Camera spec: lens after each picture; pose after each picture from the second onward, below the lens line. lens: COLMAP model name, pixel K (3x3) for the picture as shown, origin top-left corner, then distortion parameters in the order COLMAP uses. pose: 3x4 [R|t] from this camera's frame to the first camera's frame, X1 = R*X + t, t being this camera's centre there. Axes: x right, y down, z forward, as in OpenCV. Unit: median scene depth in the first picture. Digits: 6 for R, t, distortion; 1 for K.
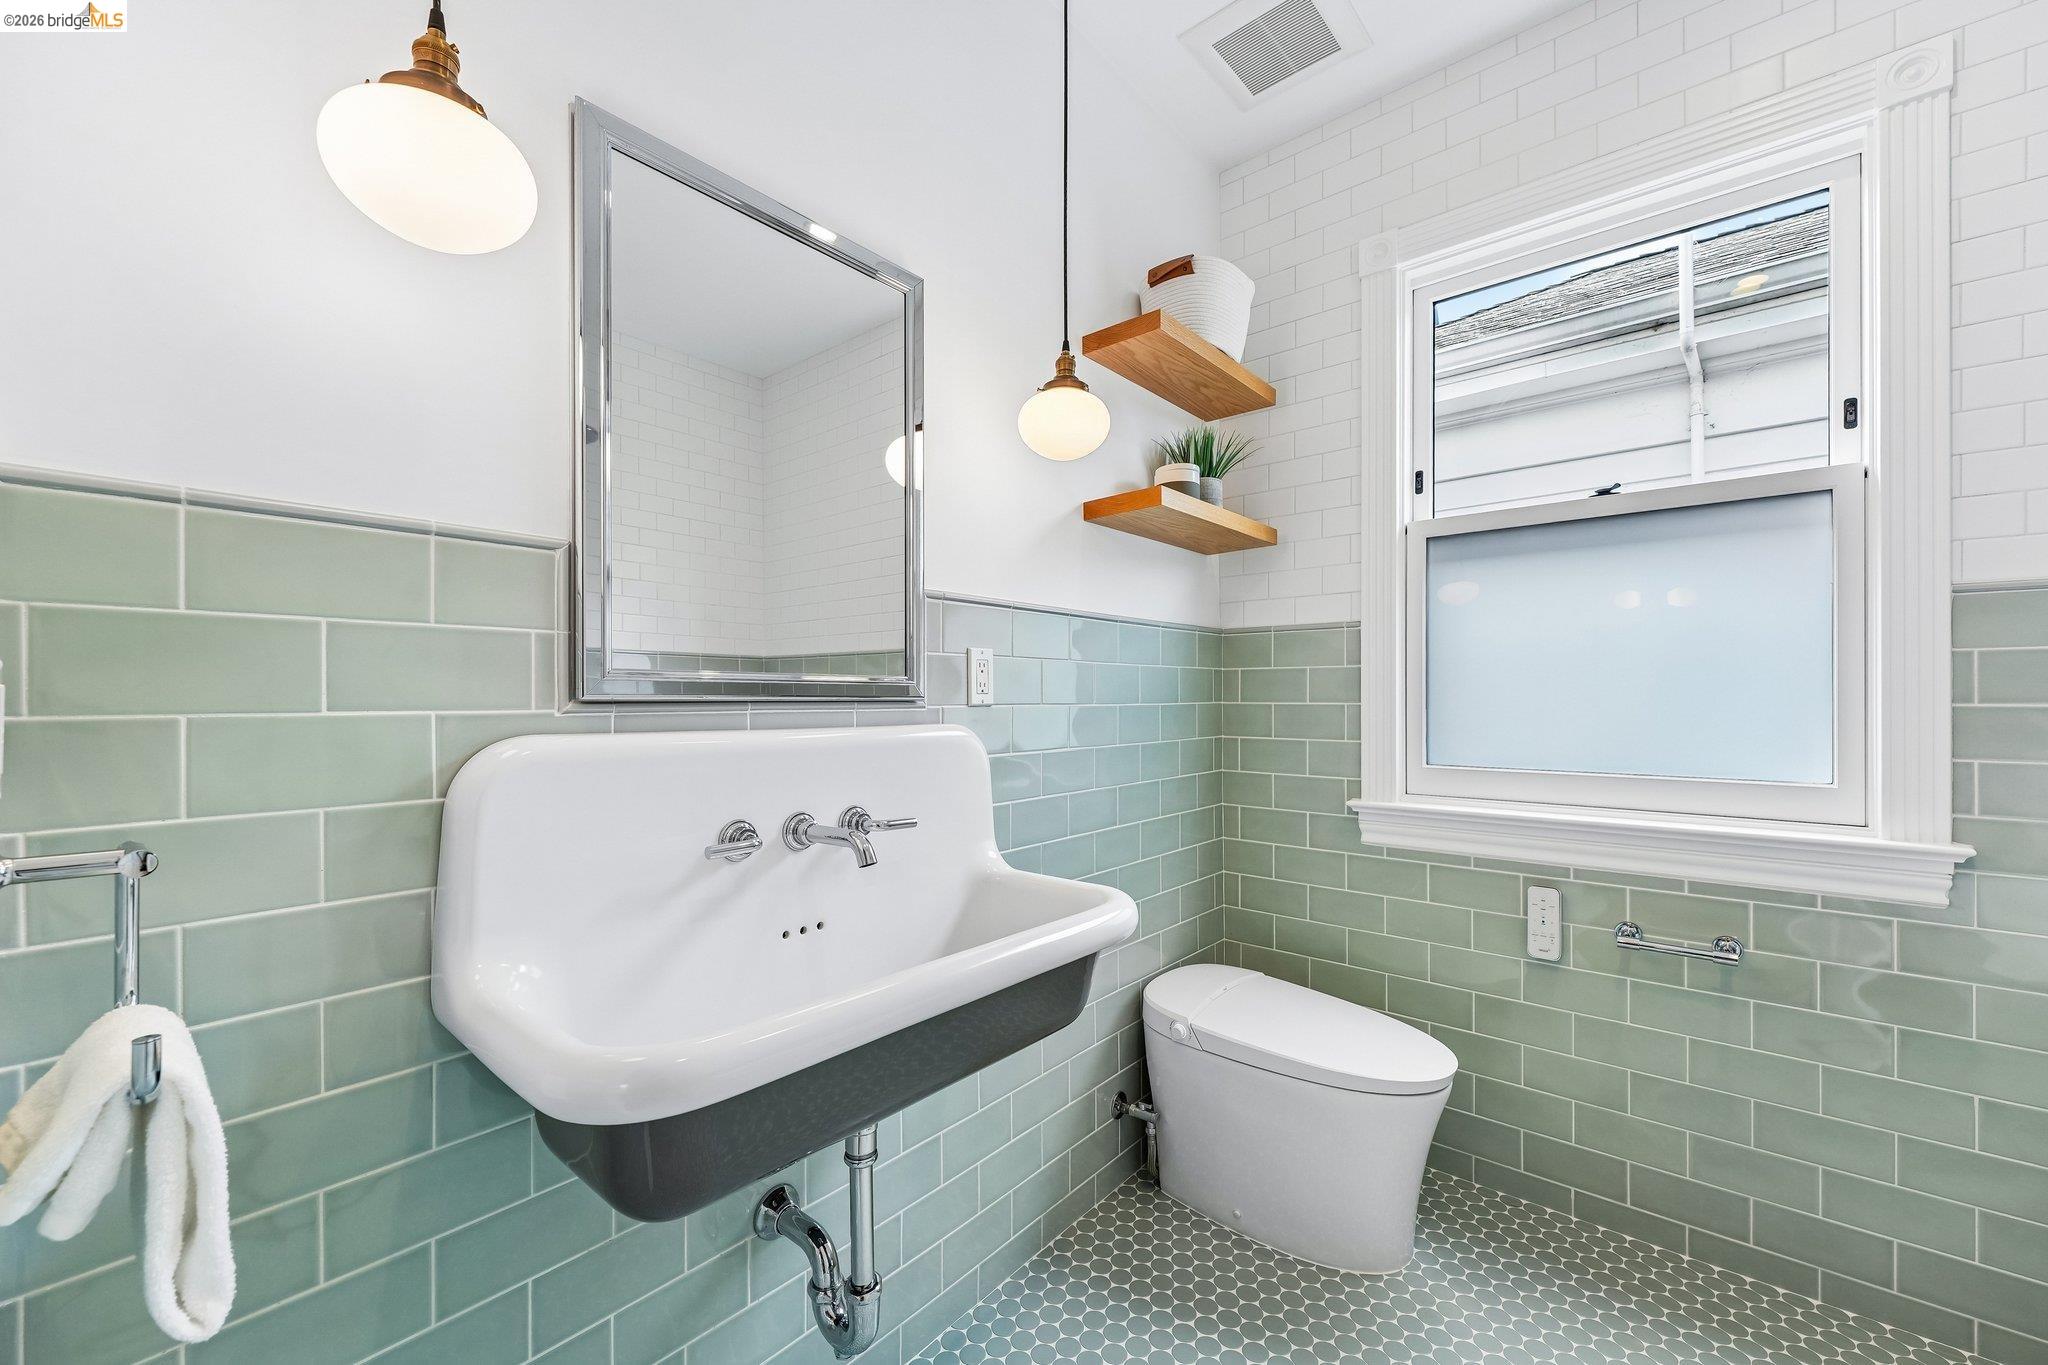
lens RADIAL K [[812.1, 0, 1026.5], [0, 812.1, 693.4], [0, 0, 1]] dist [0.005576, -0.001495]
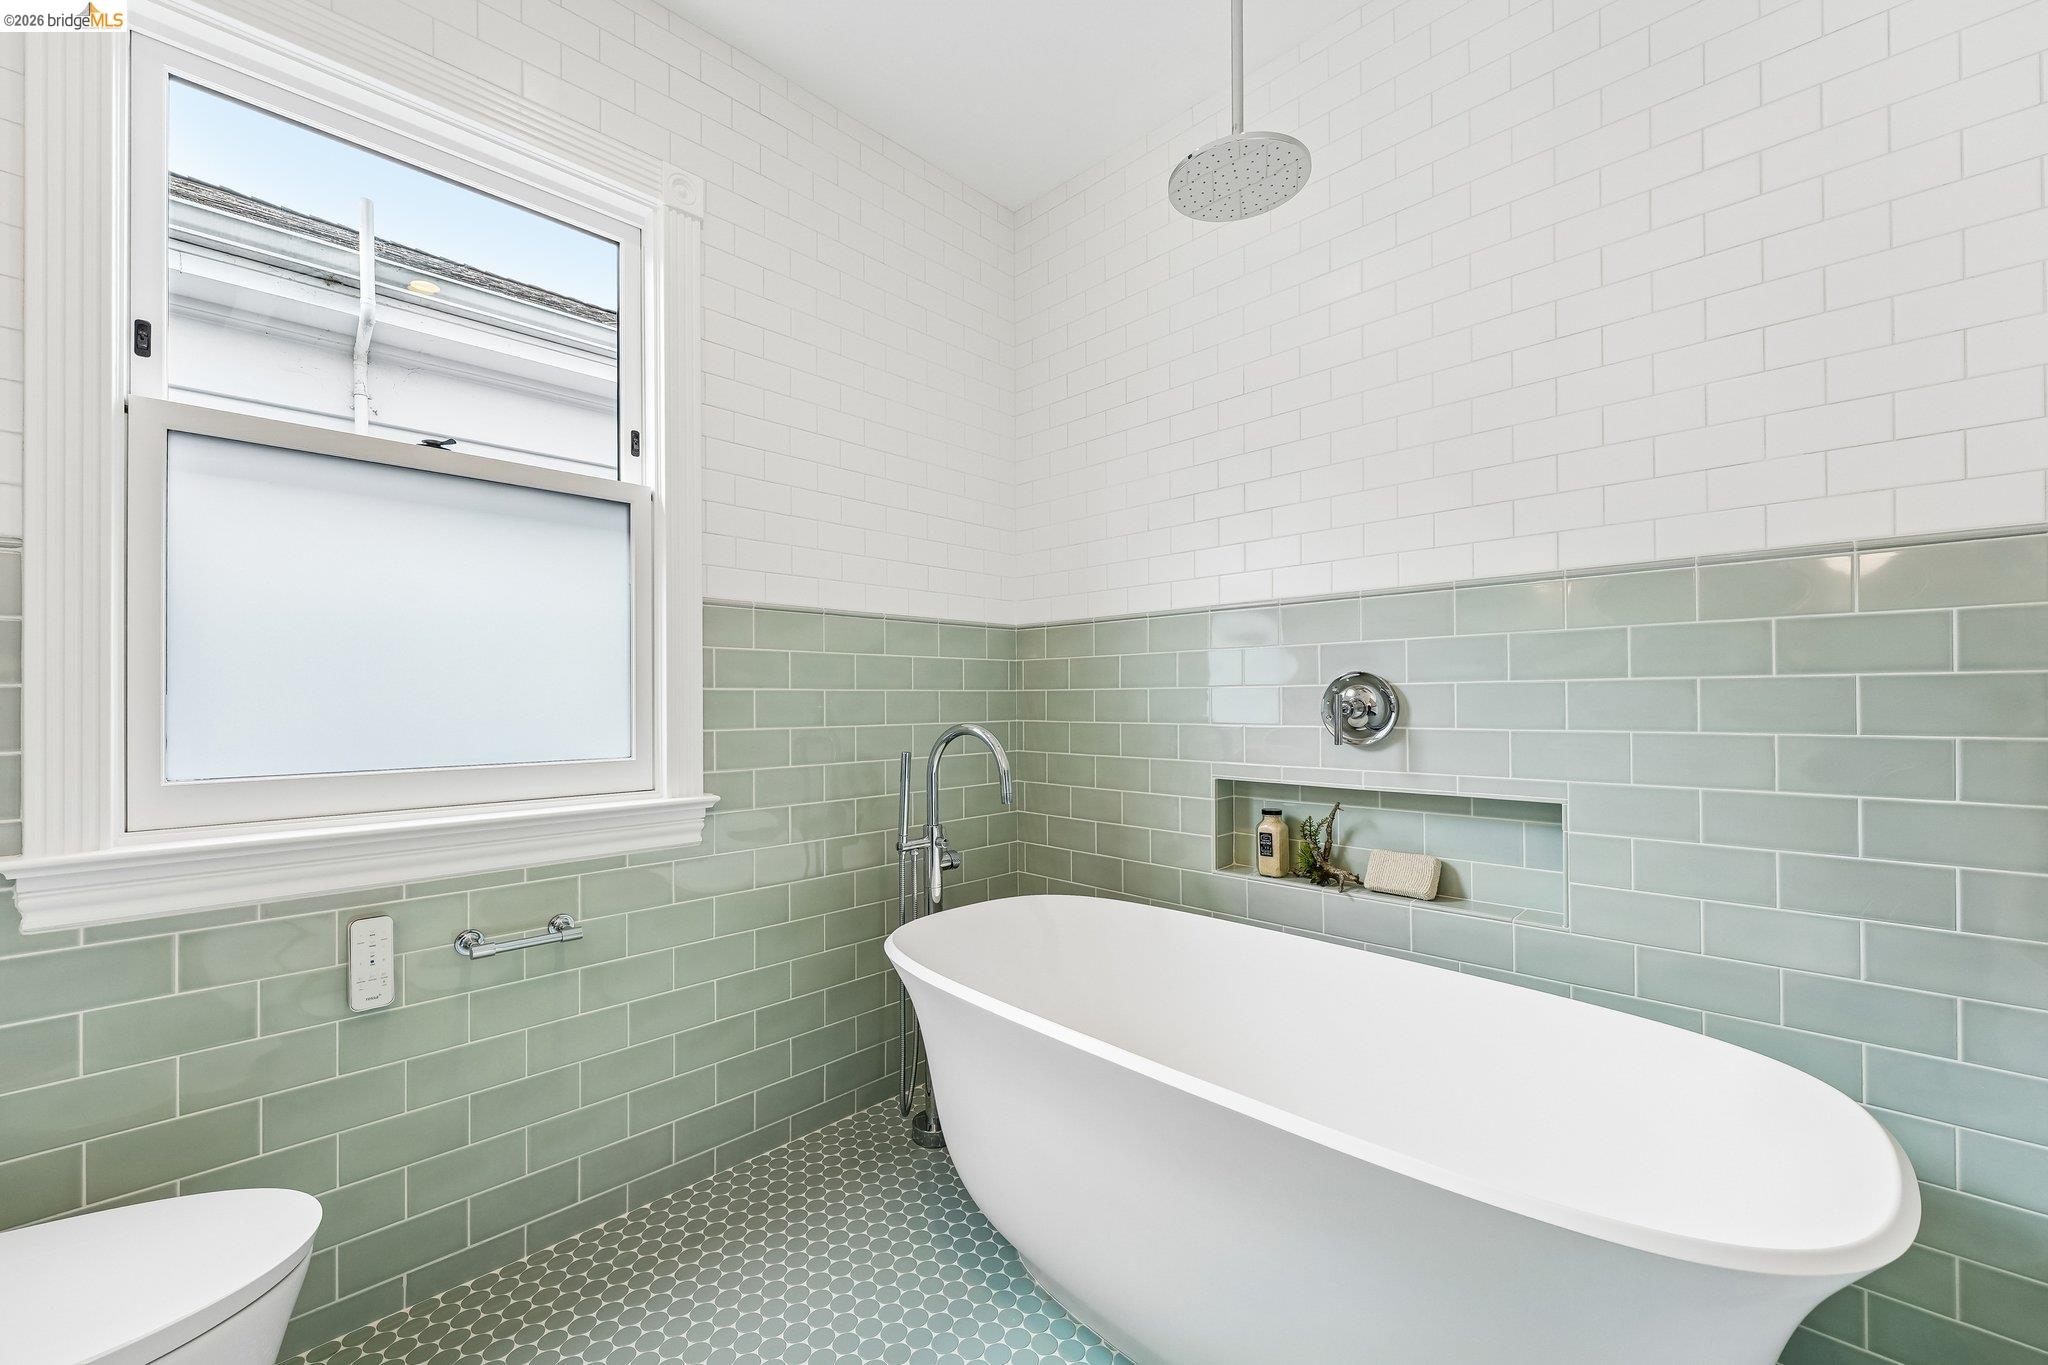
lens RADIAL K [[812.1, 0, 1025.4], [0, 812.1, 692.0], [0, 0, 1]] dist [0.005576, -0.001495]
pose [[0.095424, 0.008554, 0.995400, -0.096514], [0.000285, 0.999963, -0.008621, 0.025353], [-0.995437, 0.001107, 0.095418, 0.293779]]
